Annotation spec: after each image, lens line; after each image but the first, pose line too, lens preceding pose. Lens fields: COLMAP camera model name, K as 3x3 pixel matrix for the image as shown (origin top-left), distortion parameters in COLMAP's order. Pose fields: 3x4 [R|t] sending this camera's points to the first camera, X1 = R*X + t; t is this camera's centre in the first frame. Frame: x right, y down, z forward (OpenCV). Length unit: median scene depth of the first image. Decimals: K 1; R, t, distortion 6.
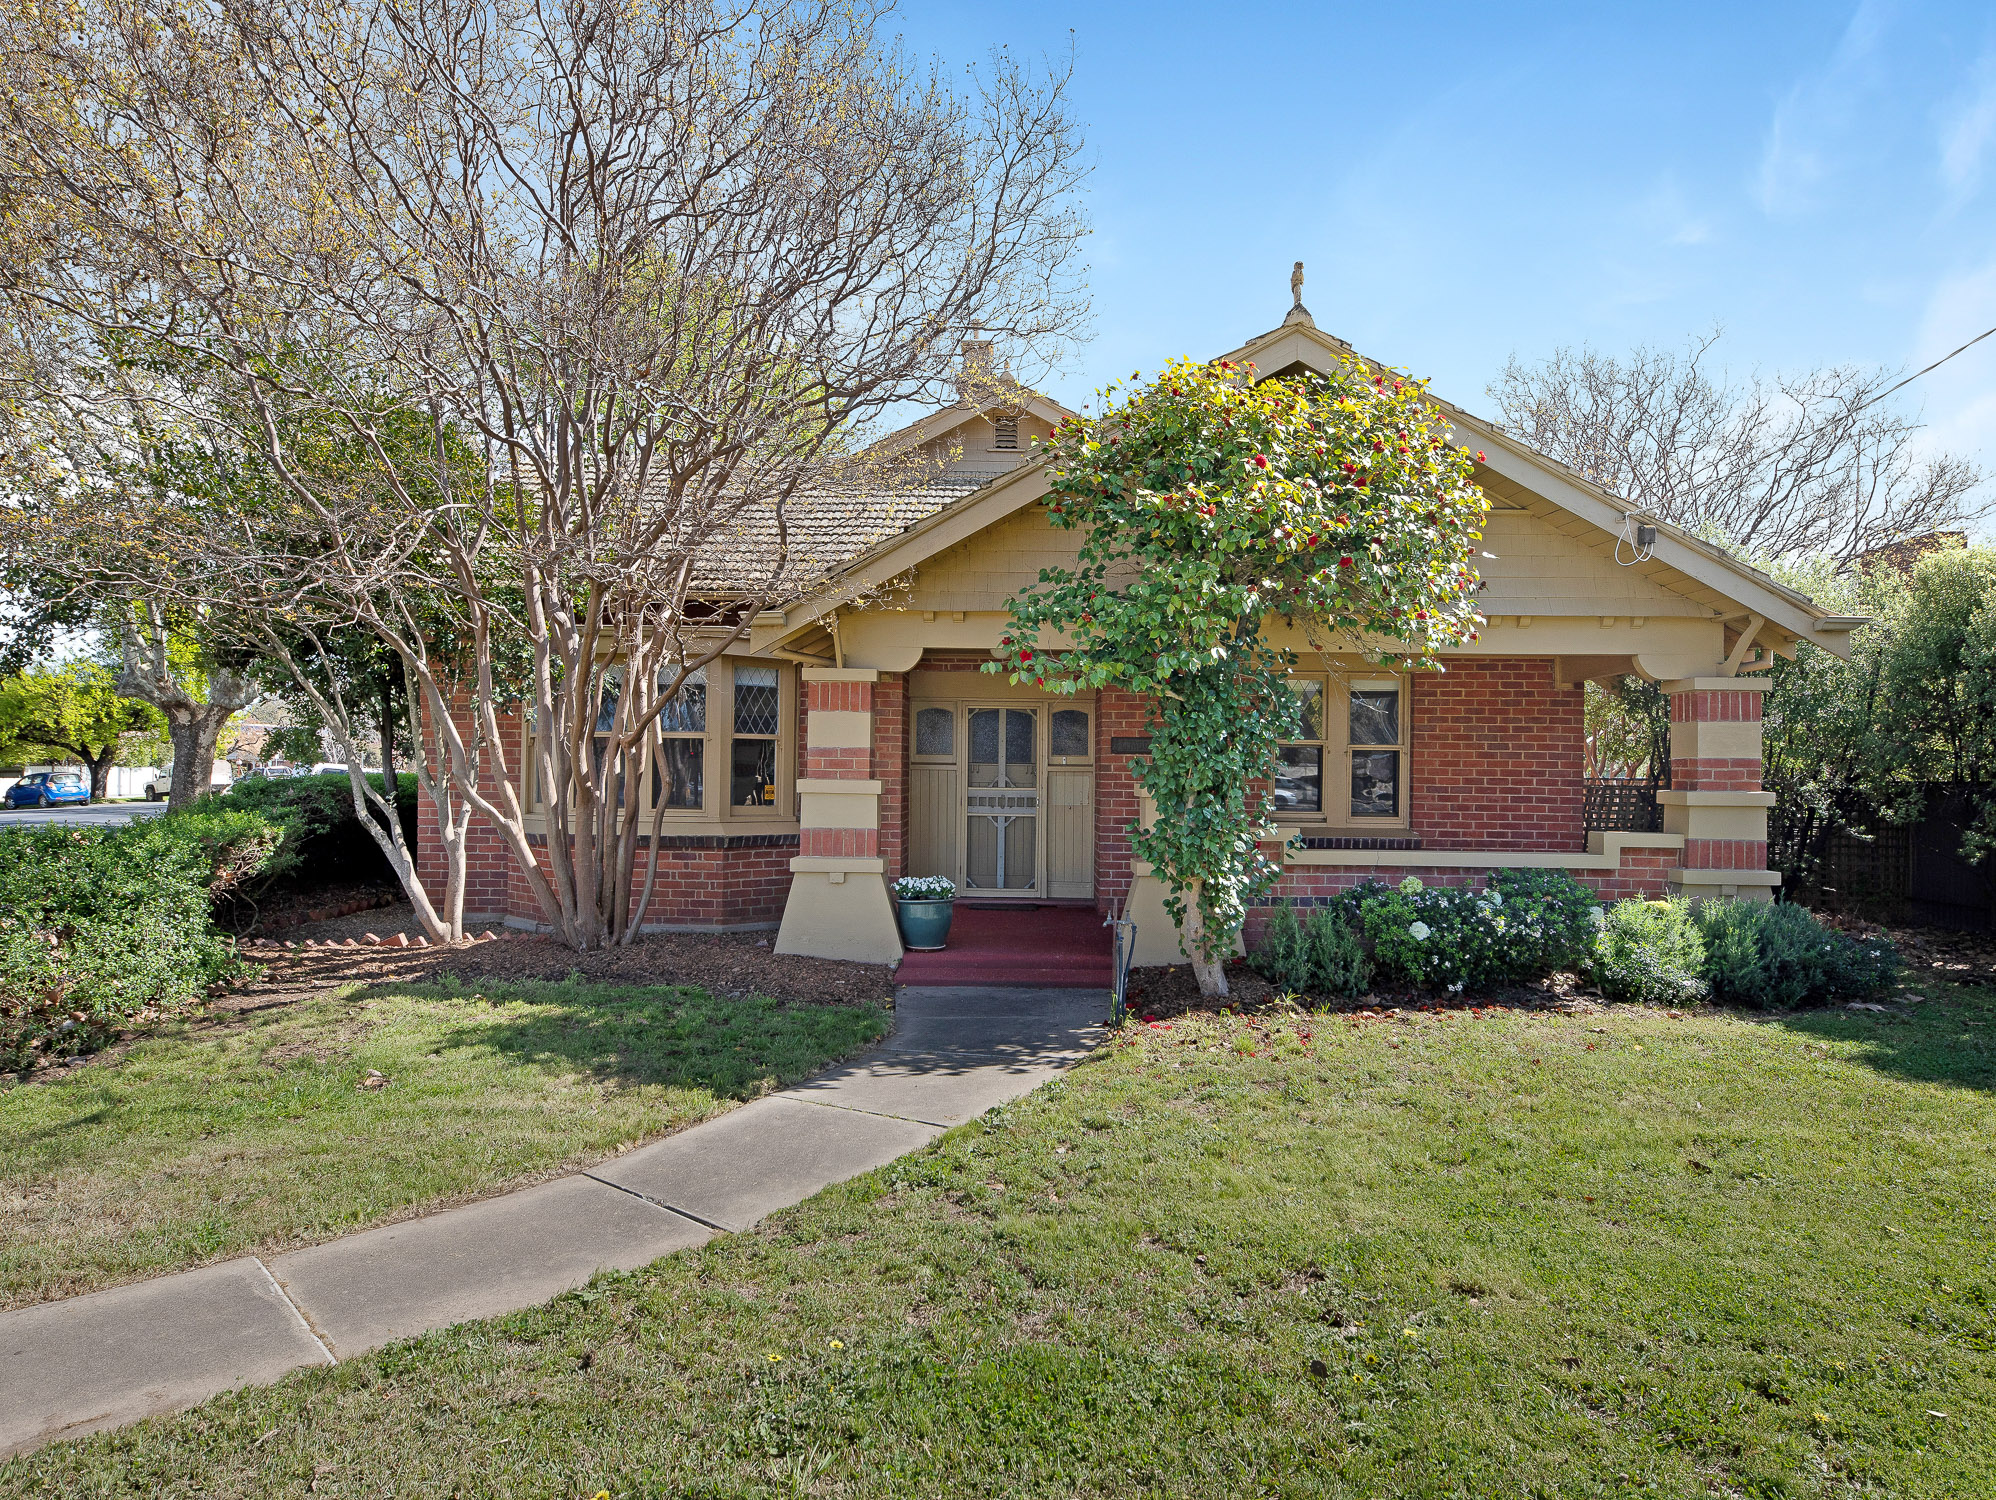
lens RADIAL K [[1119.2, 0, 998.4], [0, 1119.2, 761.2], [0, 0, 1]] dist [0.003547, 0.000452]
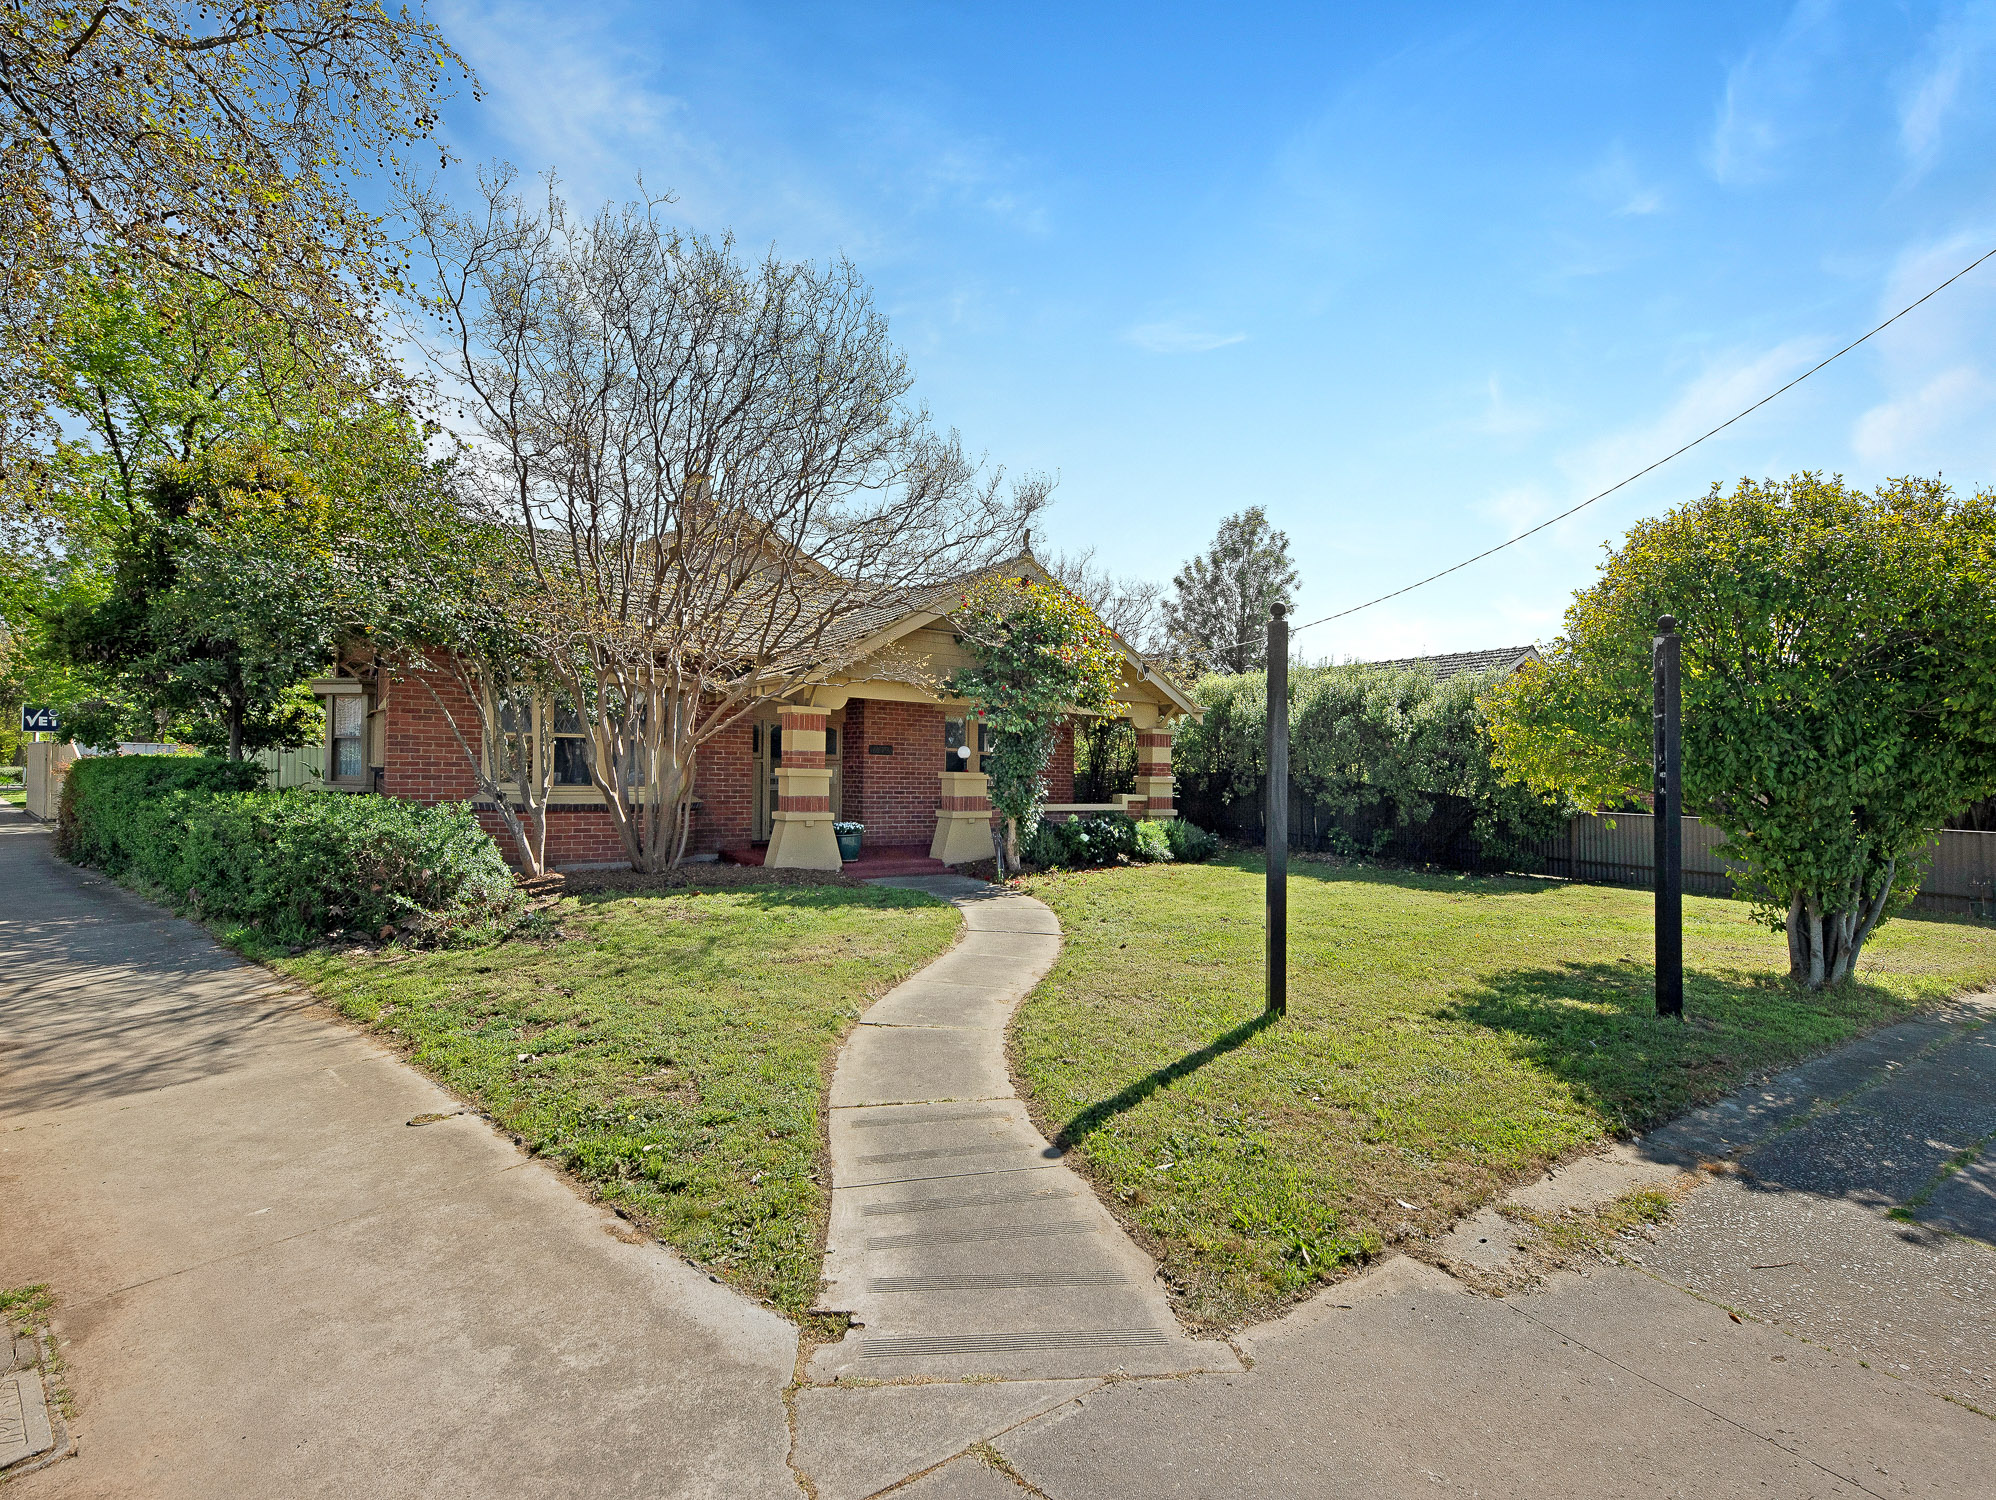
lens RADIAL K [[801.2, 0, 997.1], [0, 801.2, 750.6], [0, 0, 1]] dist [-0.000385, 0.000001]
pose [[0.832314, 0.020118, 0.553940, -0.604794], [-0.018715, 0.999791, -0.008191, -0.007981], [-0.553989, -0.003550, 0.832516, -0.236664]]
